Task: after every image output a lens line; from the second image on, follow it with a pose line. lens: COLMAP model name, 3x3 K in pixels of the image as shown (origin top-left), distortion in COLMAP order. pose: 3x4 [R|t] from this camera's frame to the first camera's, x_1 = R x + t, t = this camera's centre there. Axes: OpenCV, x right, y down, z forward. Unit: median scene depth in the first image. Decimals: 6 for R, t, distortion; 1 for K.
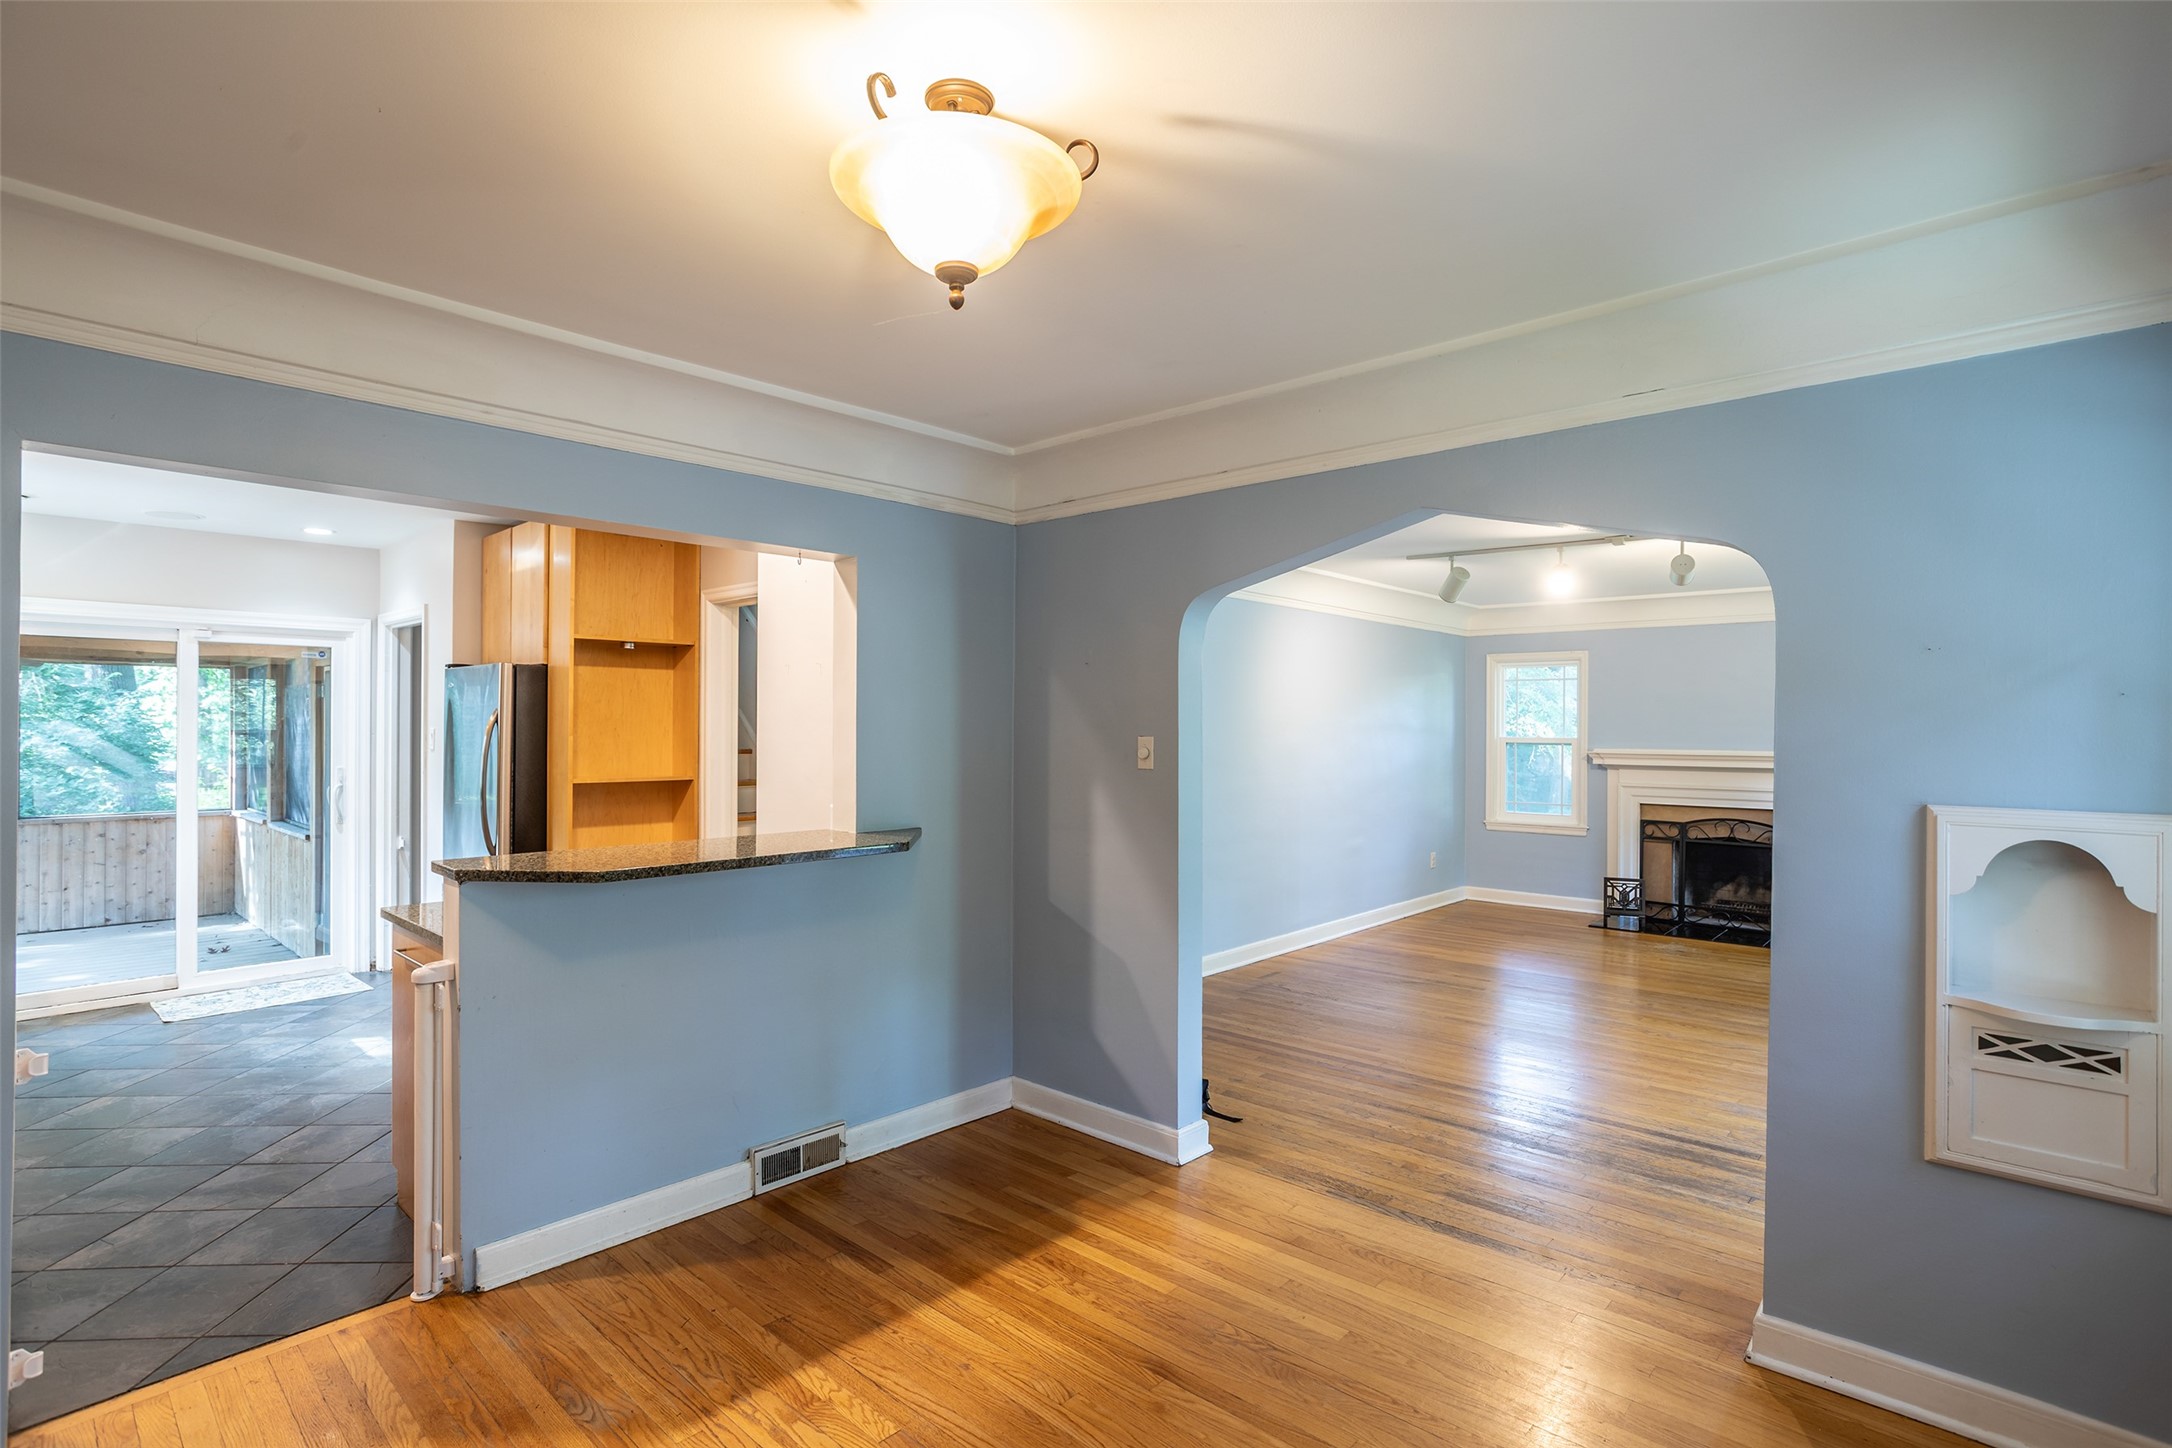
lens RADIAL K [[1070.1, 0, 1086.0], [0, 1070.1, 724.0], [0, 0, 1]] dist [-0.061974, 0.036716]
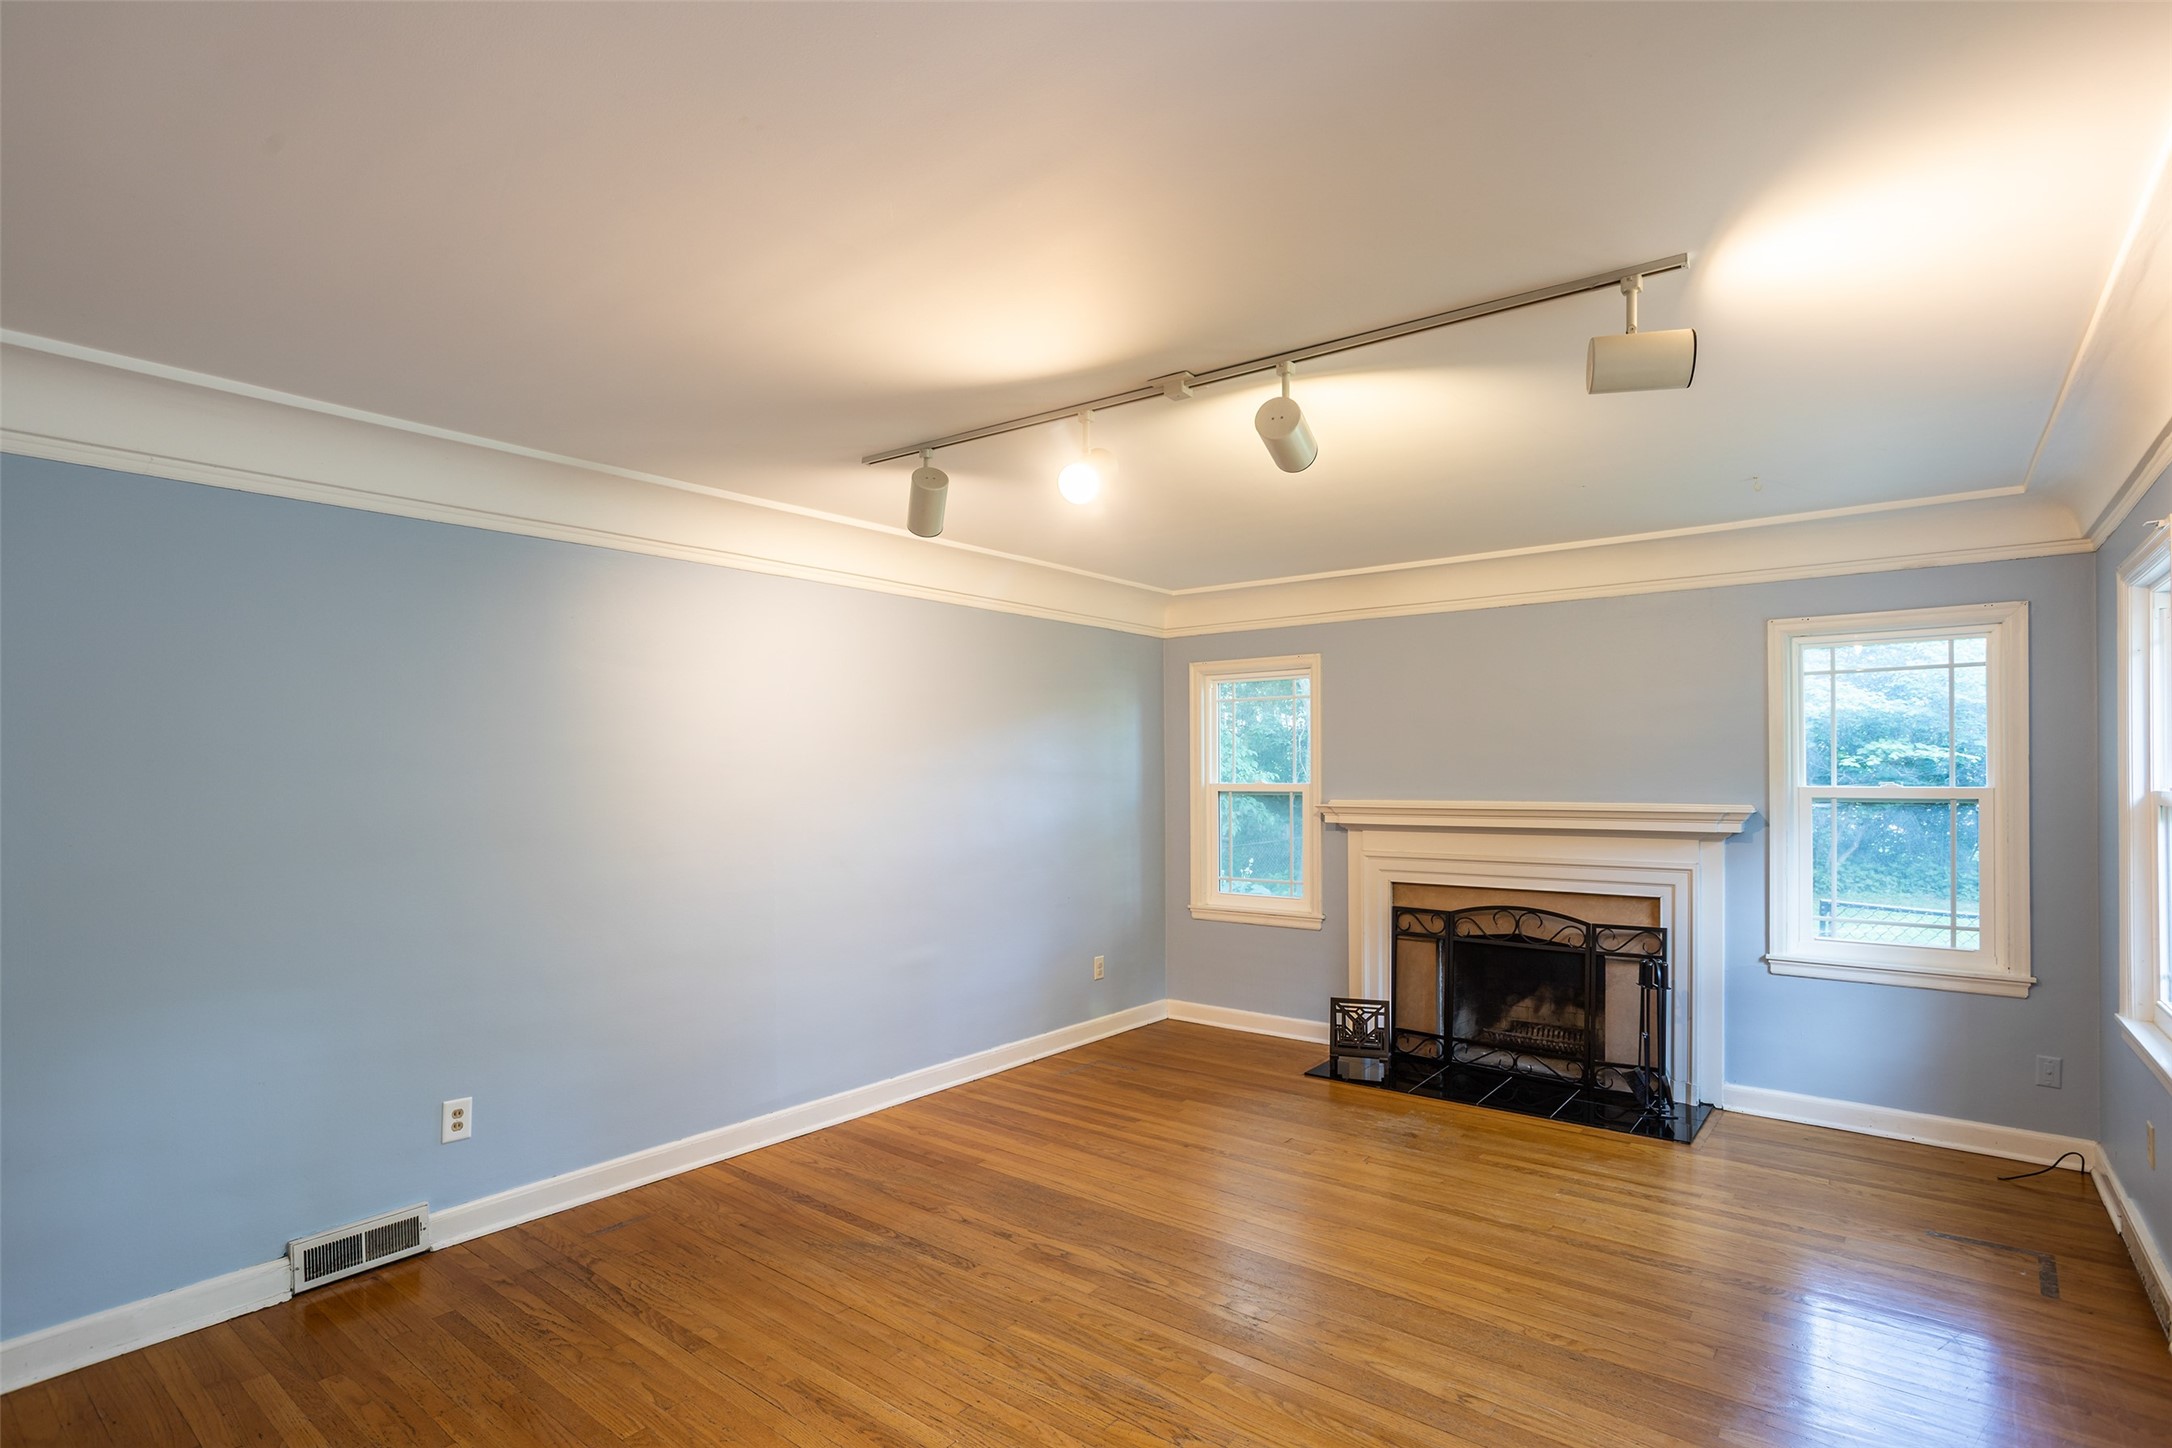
lens RADIAL K [[1086.8, 0, 1105.1], [0, 1086.8, 761.6], [0, 0, 1]] dist [-0.041832, 0.037885]
pose [[0.996750, -0.005578, 0.080366, 0.302594], [0.006079, 0.999964, -0.005989, 0.002306], [-0.080330, 0.006458, 0.996747, 0.345370]]
